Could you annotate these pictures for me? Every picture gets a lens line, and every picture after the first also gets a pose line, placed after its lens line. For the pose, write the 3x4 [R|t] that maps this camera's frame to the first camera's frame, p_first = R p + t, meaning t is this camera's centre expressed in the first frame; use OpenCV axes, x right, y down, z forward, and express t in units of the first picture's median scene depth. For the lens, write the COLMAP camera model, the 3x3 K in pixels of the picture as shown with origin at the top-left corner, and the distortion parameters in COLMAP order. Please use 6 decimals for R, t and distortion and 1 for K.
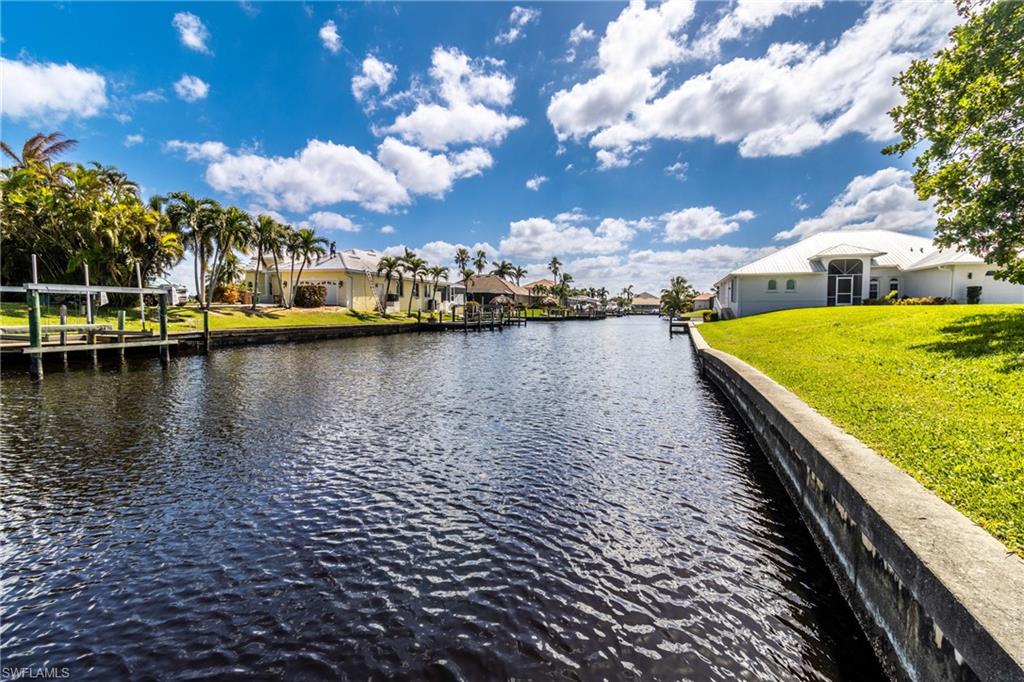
lens RADIAL K [[472.9, 0, 505.9], [0, 472.9, 336.9], [0, 0, 1]] dist [-0.002495, -0.000925]
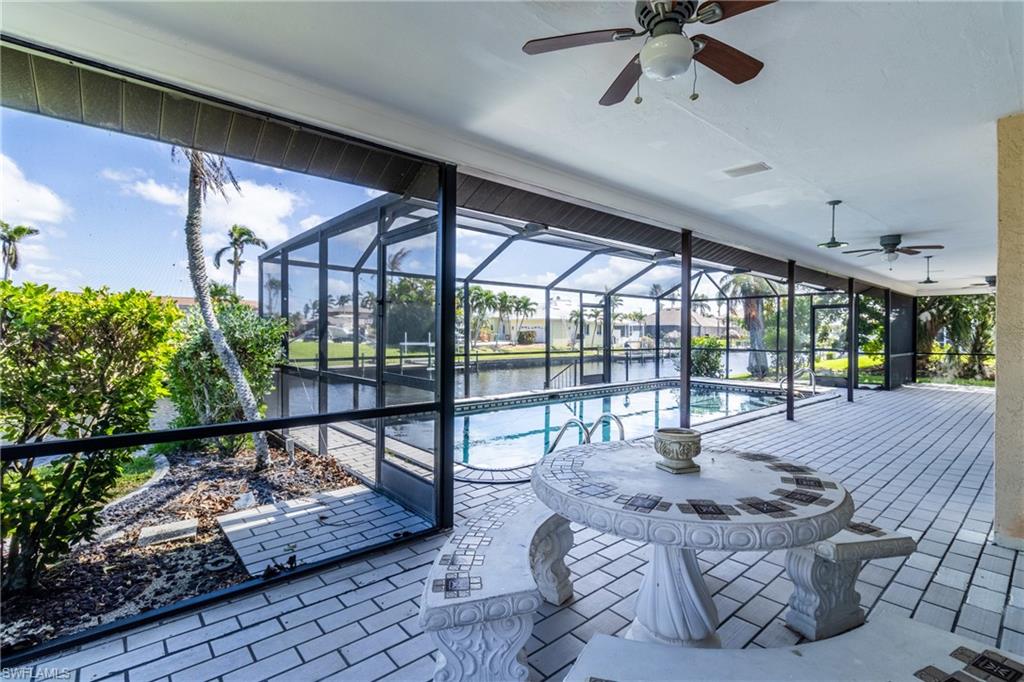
lens RADIAL K [[472.9, 0, 515.4], [0, 472.9, 335.7], [0, 0, 1]] dist [-0.002495, -0.000925]
pose [[0.910174, 0.011513, -0.414066, 0.187120], [-0.031529, 0.998639, -0.041539, -0.020604], [0.413024, 0.050863, 0.909299, -0.413350]]
